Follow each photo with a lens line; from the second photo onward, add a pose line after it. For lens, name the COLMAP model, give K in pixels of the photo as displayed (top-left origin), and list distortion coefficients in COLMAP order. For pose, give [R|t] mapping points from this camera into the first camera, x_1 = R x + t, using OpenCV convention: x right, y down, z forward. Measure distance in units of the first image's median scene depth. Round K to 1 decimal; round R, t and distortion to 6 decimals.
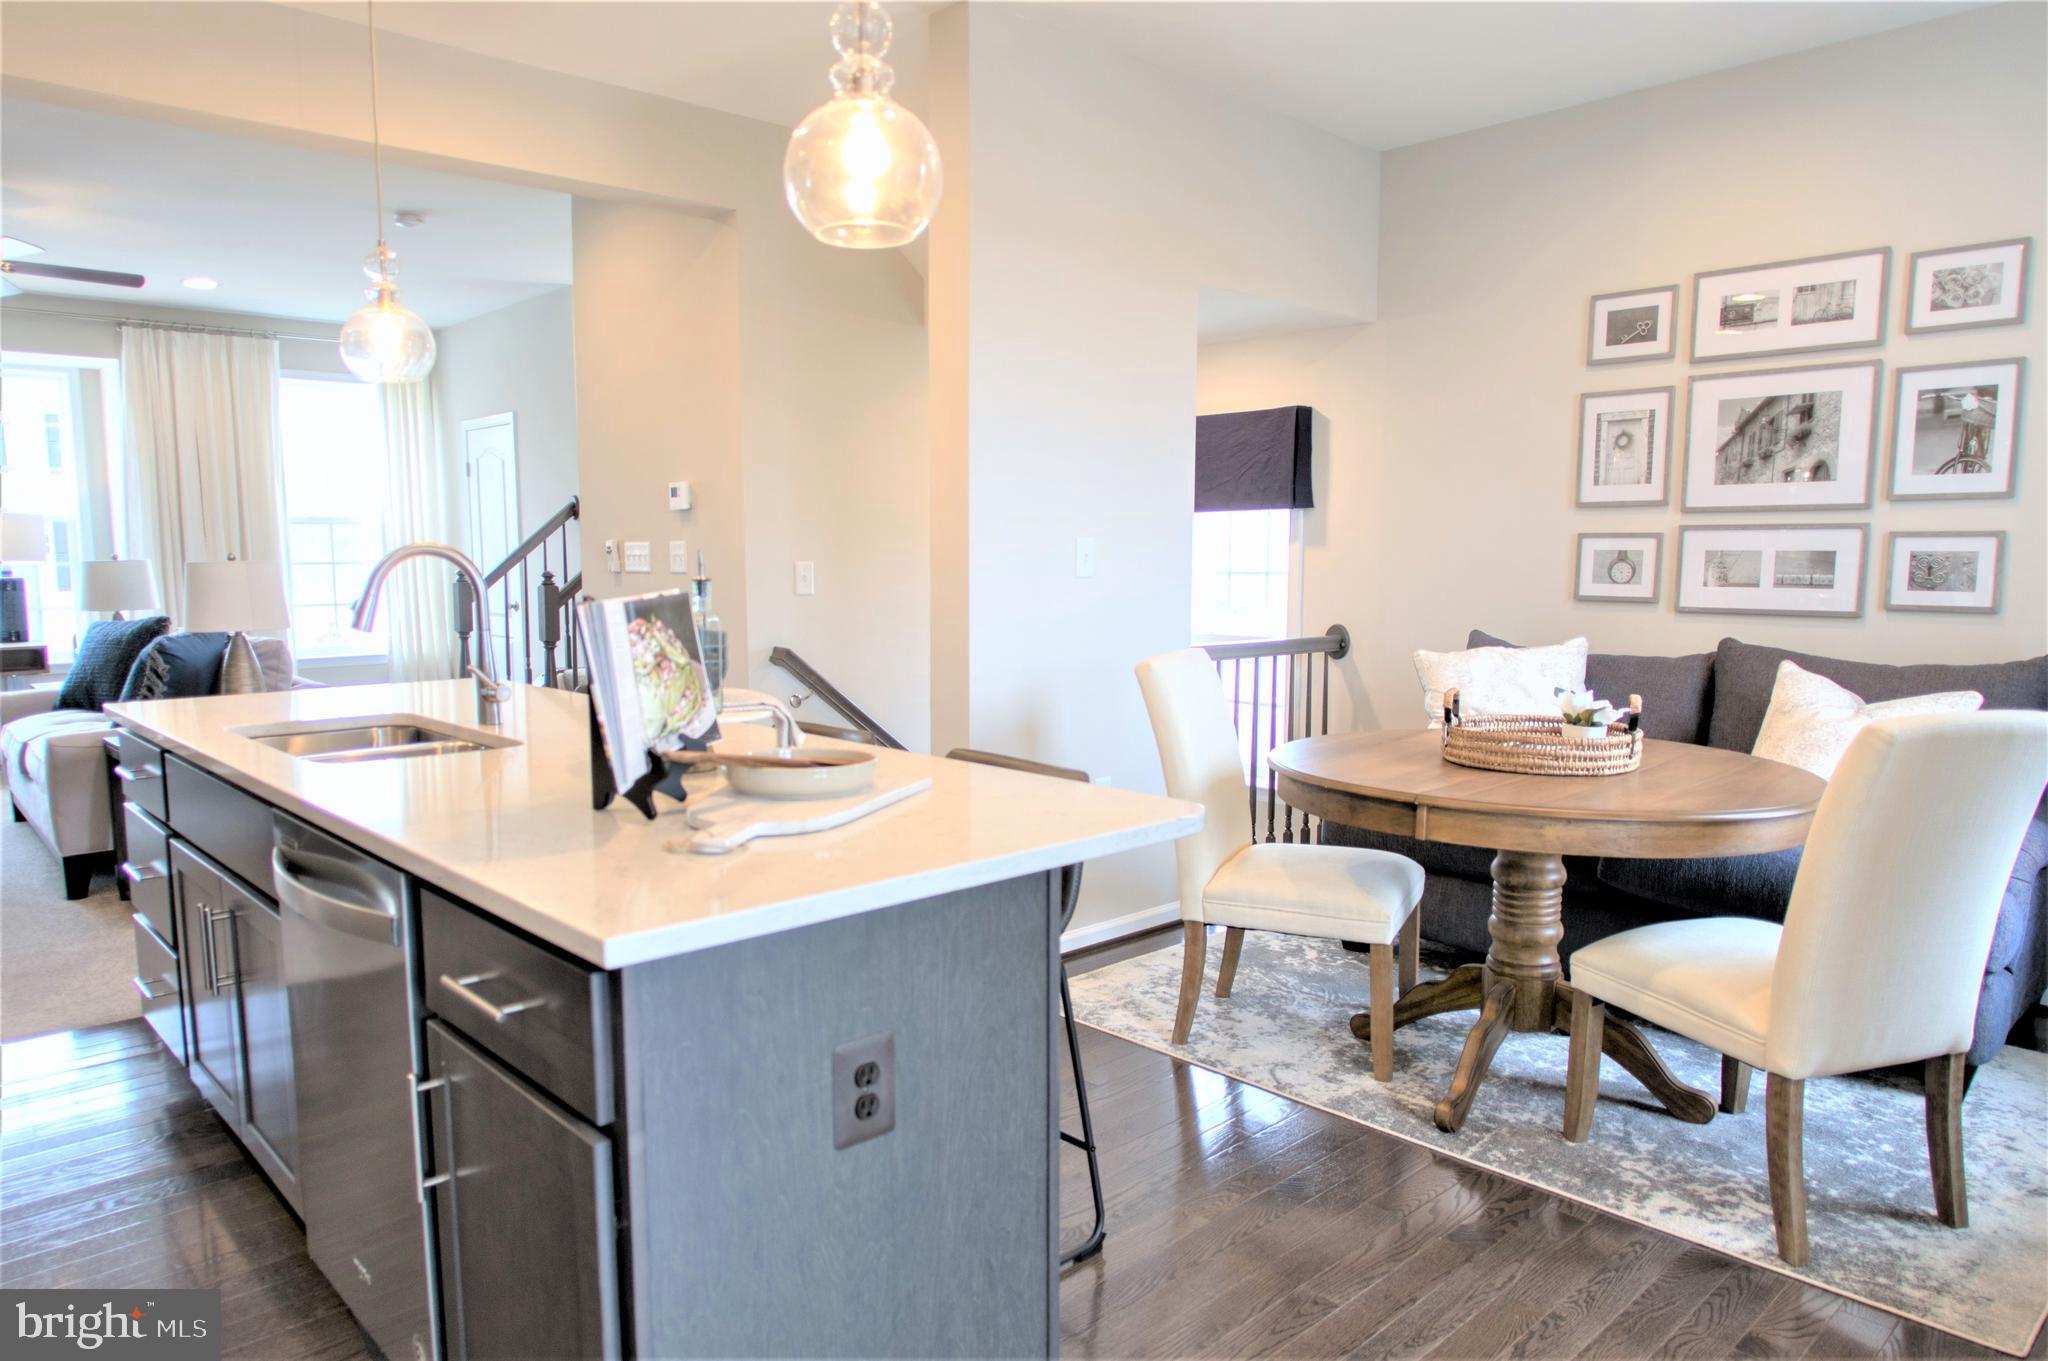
lens RADIAL K [[1334.8, 0, 965.3], [0, 1334.8, 709.1], [0, 0, 1]] dist [-0.015846, -0.001631]
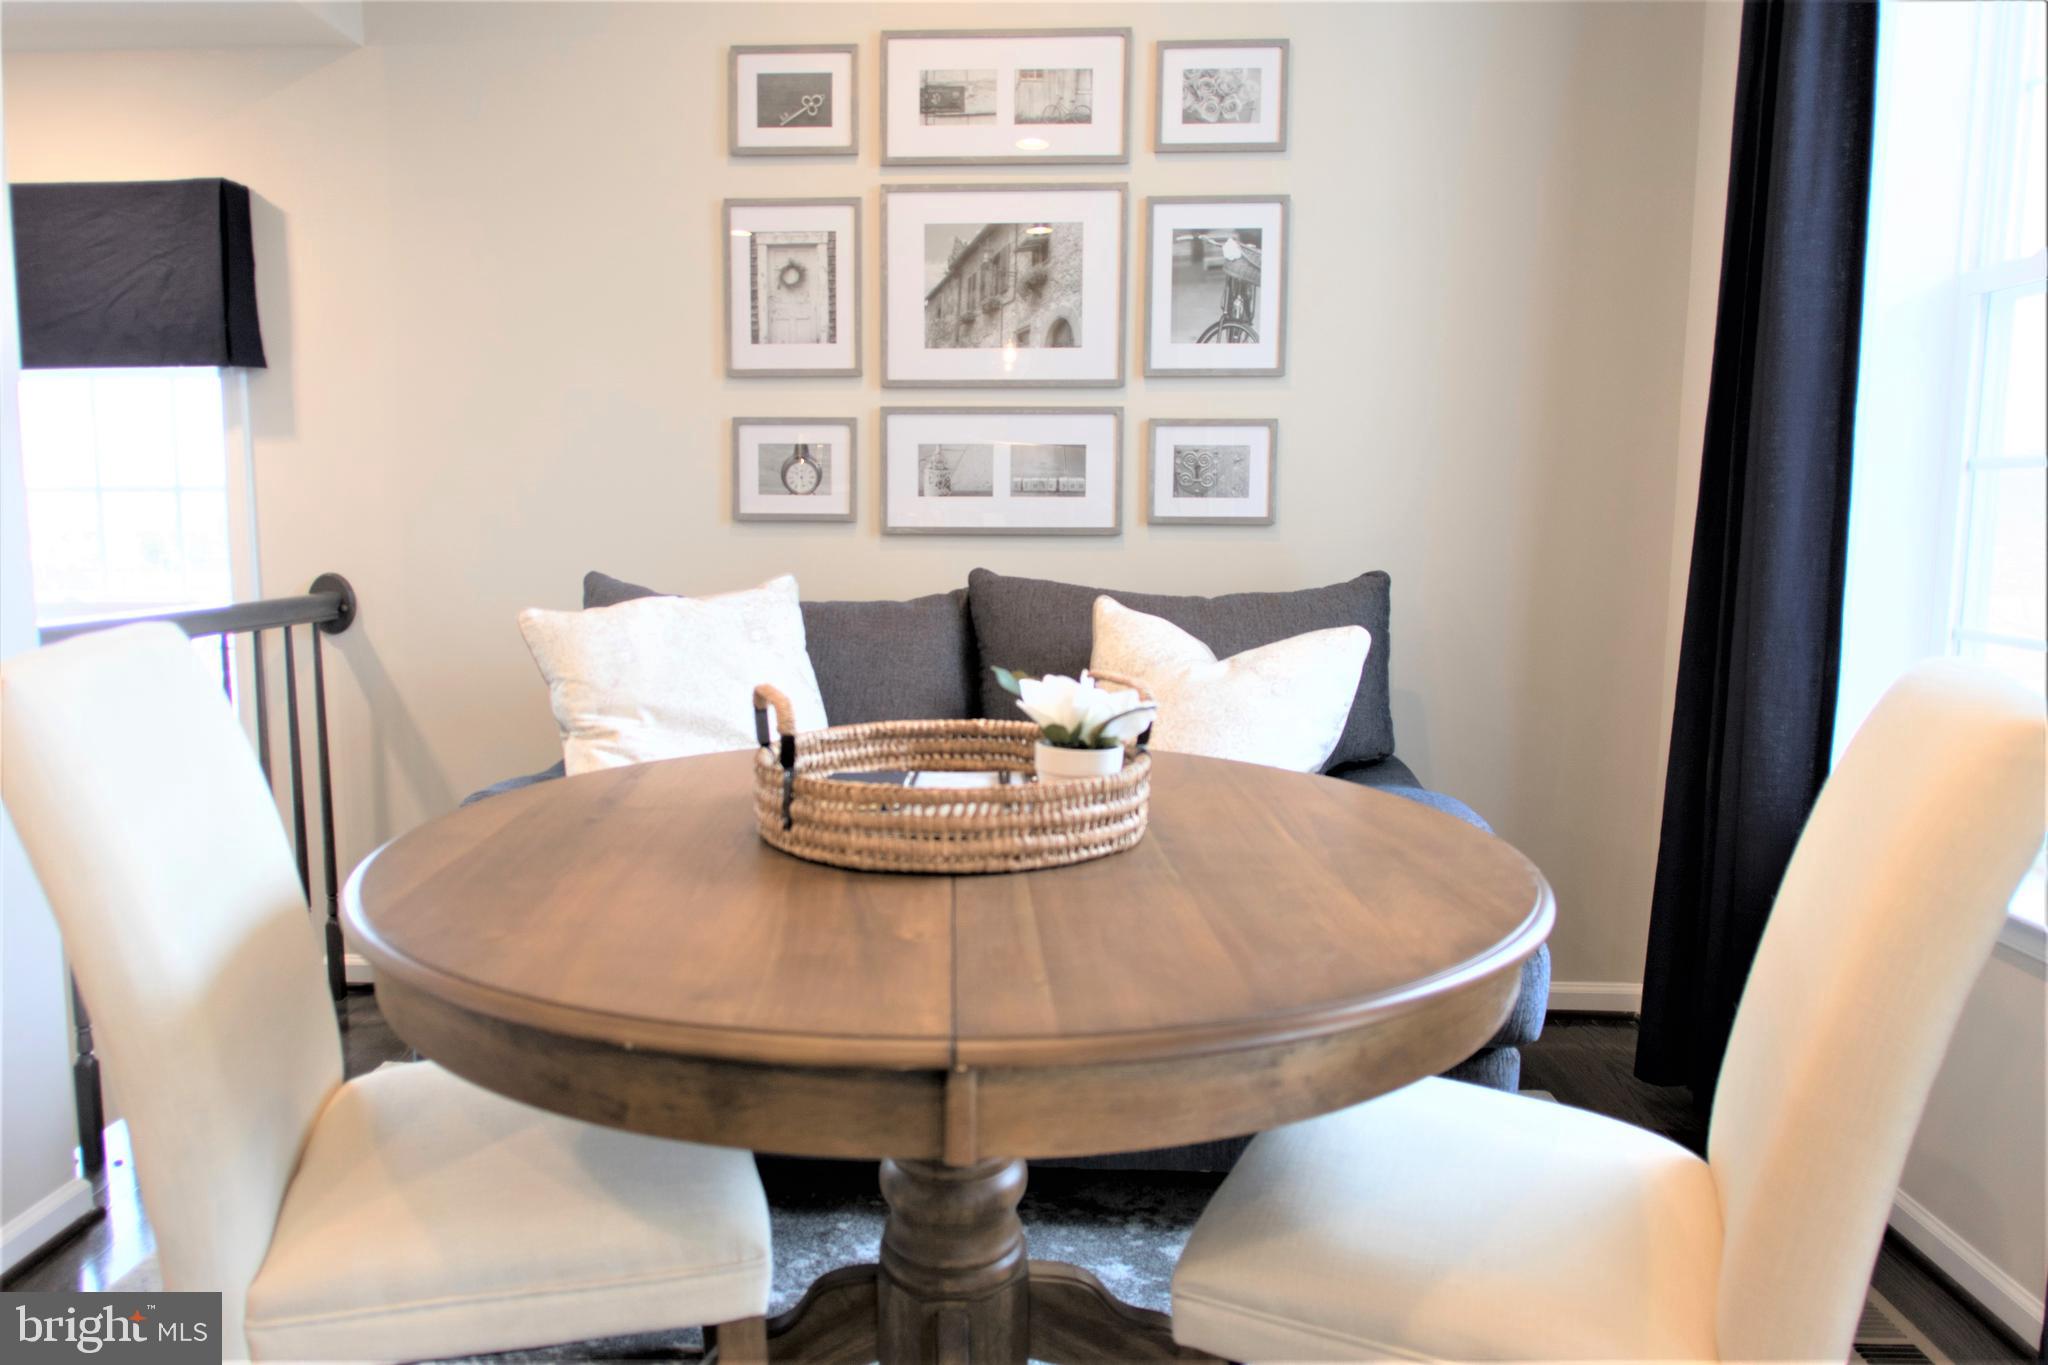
lens RADIAL K [[1334.8, 0, 986.6], [0, 1334.8, 662.9], [0, 0, 1]] dist [-0.015846, -0.001631]
pose [[0.697067, -0.075039, 0.713069, 0.083328], [0.080157, 0.996430, 0.026499, -0.022728], [-0.712511, 0.038686, 0.700593, 0.510962]]
